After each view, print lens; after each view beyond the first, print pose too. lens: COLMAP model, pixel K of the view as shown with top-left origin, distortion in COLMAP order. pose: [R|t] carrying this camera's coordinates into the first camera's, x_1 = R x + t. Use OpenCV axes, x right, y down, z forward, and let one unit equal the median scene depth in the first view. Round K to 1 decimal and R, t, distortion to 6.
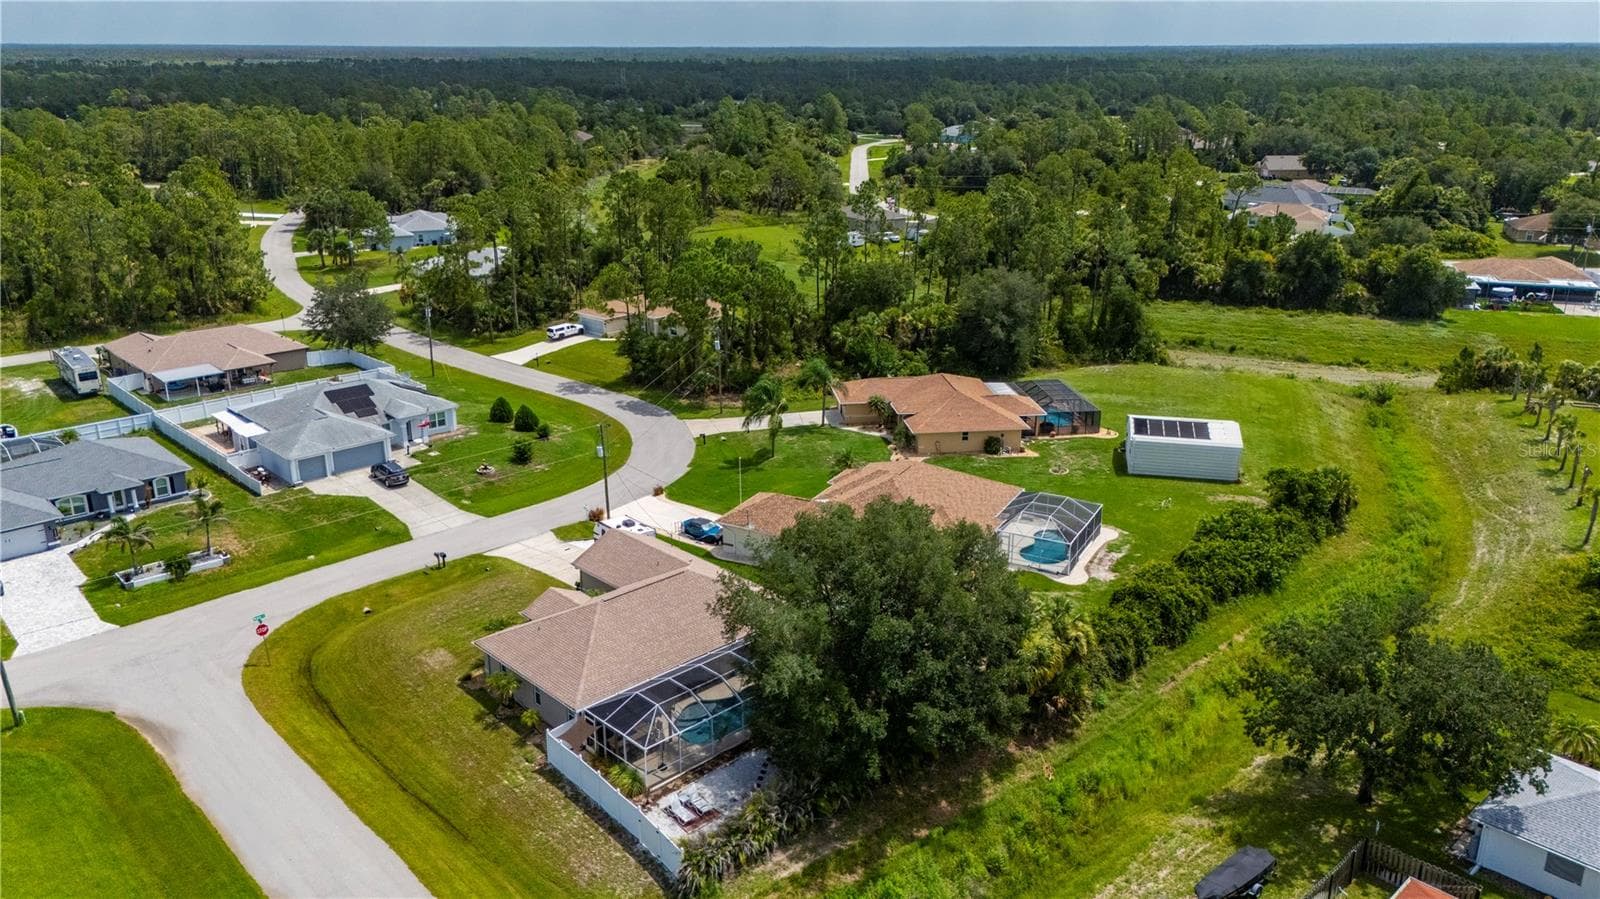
lens RADIAL K [[1185.3, 0, 791.8], [0, 1185.3, 441.4], [0, 0, 1]] dist [0.045749, -0.010613]
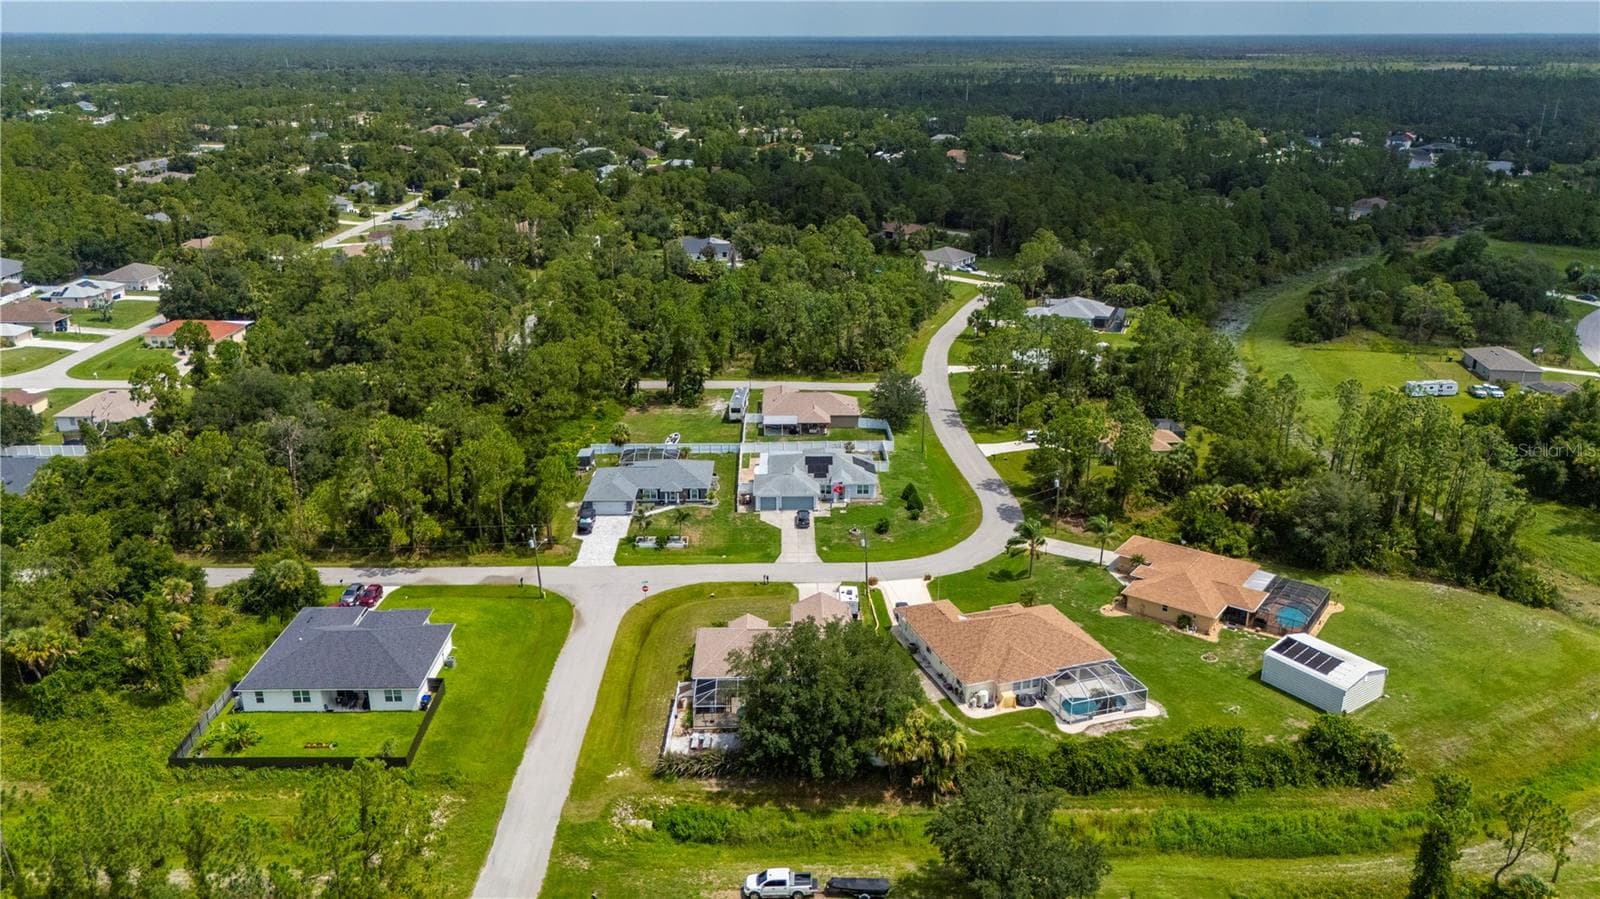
lens RADIAL K [[1181.3, 0, 800.0], [0, 1181.3, 449.5], [0, 0, 1]] dist [0.104781, -0.139259]
pose [[0.734281, 0.223171, -0.641113, 0.664013], [-0.213123, 0.972453, 0.094416, -0.213316], [0.644523, 0.067308, 0.761617, -0.231581]]
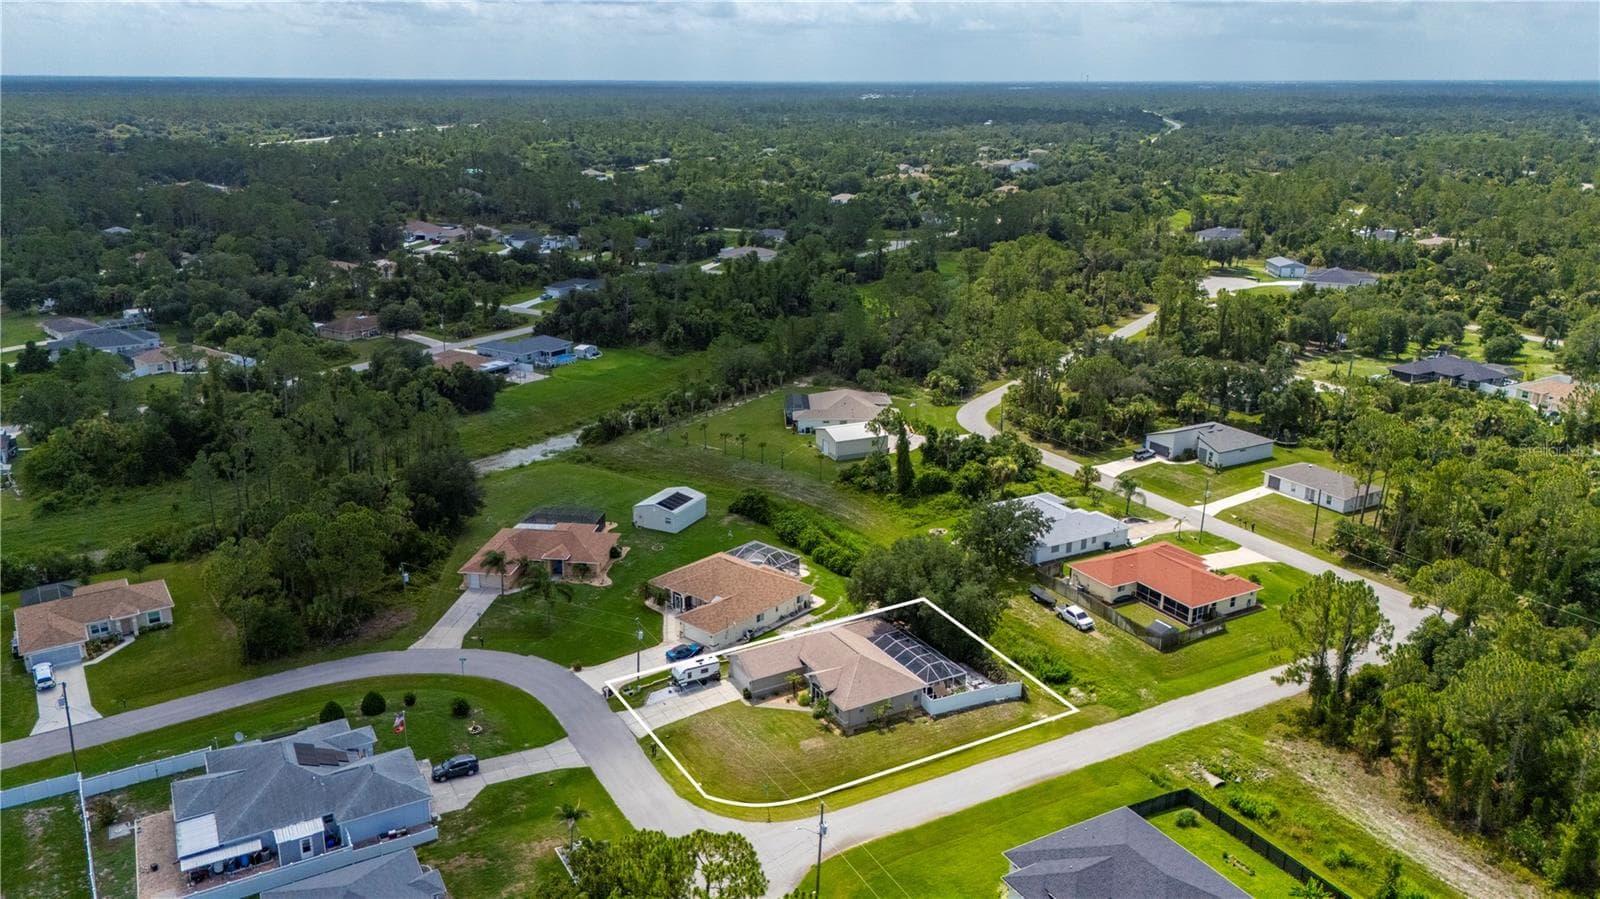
lens RADIAL K [[1181.3, 0, 800.0], [0, 1181.3, 449.5], [0, 0, 1]] dist [0.104781, -0.139259]
pose [[0.249962, -0.288788, 0.924186, -1.194589], [0.307544, 0.928738, 0.207030, -0.379460], [-0.918115, 0.232478, 0.320964, 0.276214]]
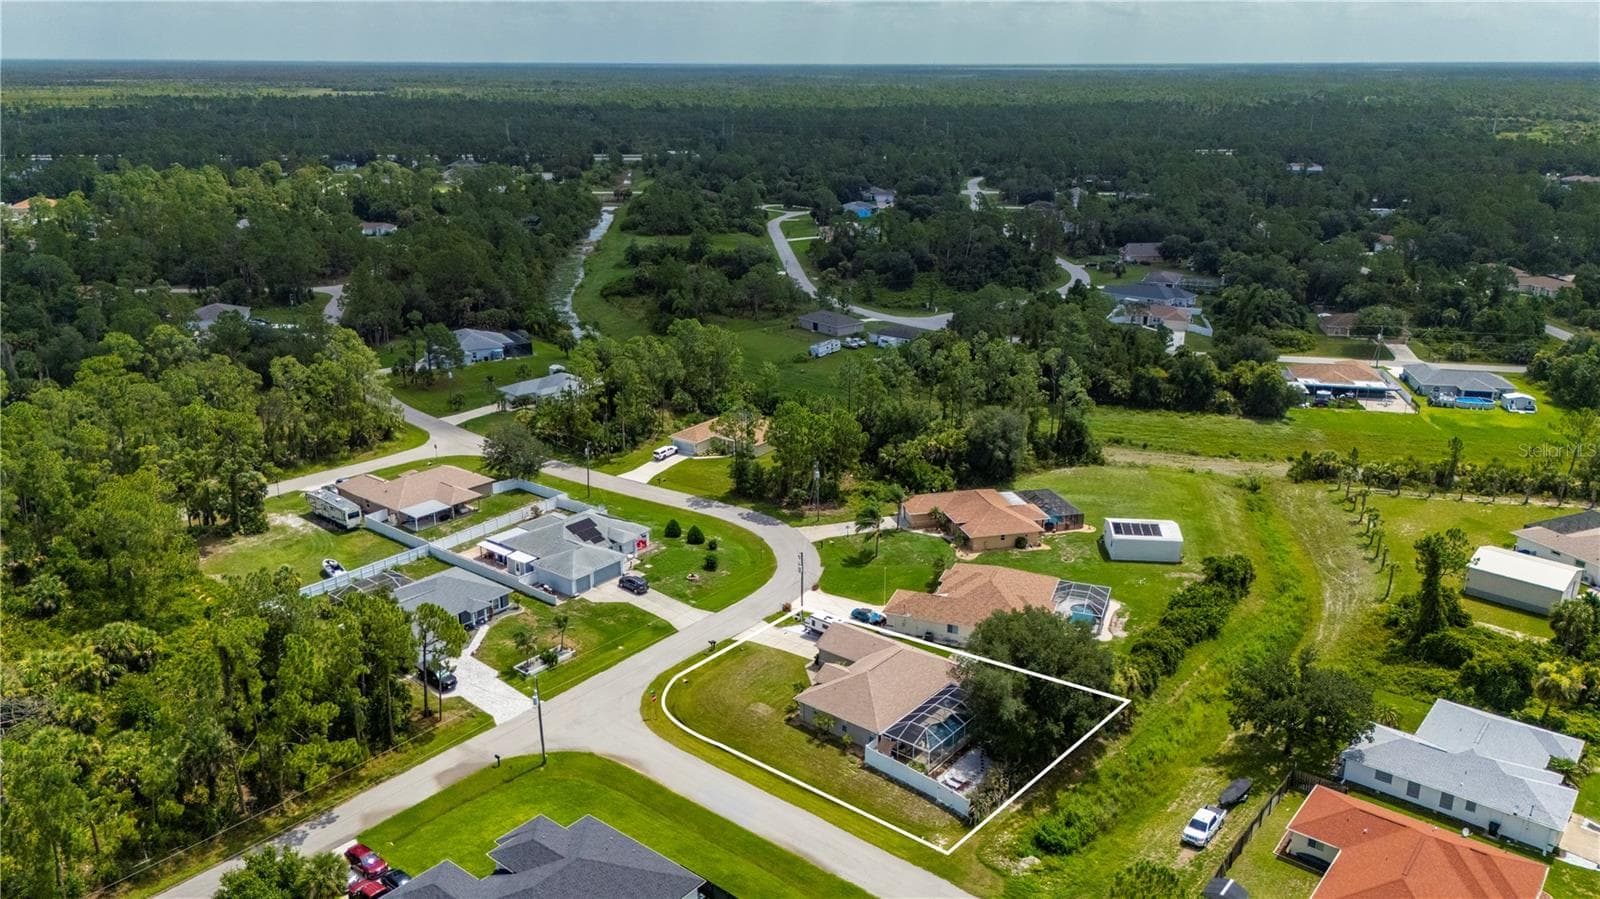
lens RADIAL K [[1181.3, 0, 800.0], [0, 1181.3, 449.5], [0, 0, 1]] dist [0.104781, -0.139259]
pose [[0.990808, -0.037597, 0.129943, -0.315720], [0.038392, 0.999256, -0.003624, -0.126352], [-0.129710, 0.008579, 0.991515, -0.486154]]
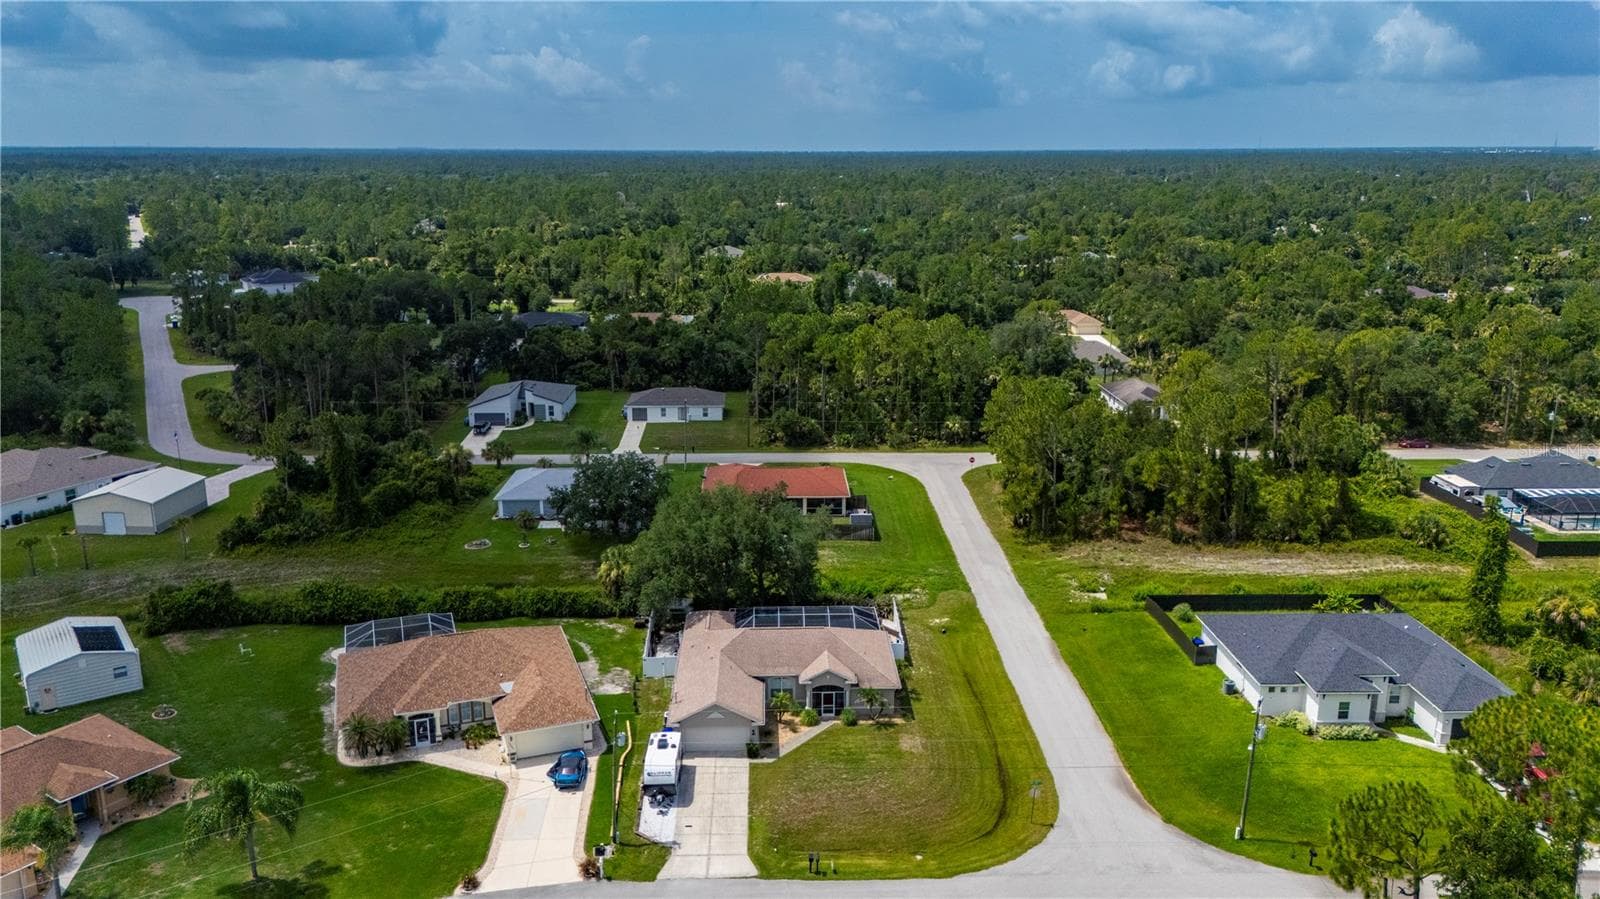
lens RADIAL K [[1185.3, 0, 791.8], [0, 1185.3, 441.4], [0, 0, 1]] dist [0.045749, -0.010613]
pose [[-0.738608, -0.162585, 0.654236, -0.655897], [0.214402, 0.863437, 0.456626, -0.451609], [-0.639132, 0.477537, -0.602883, 1.155116]]
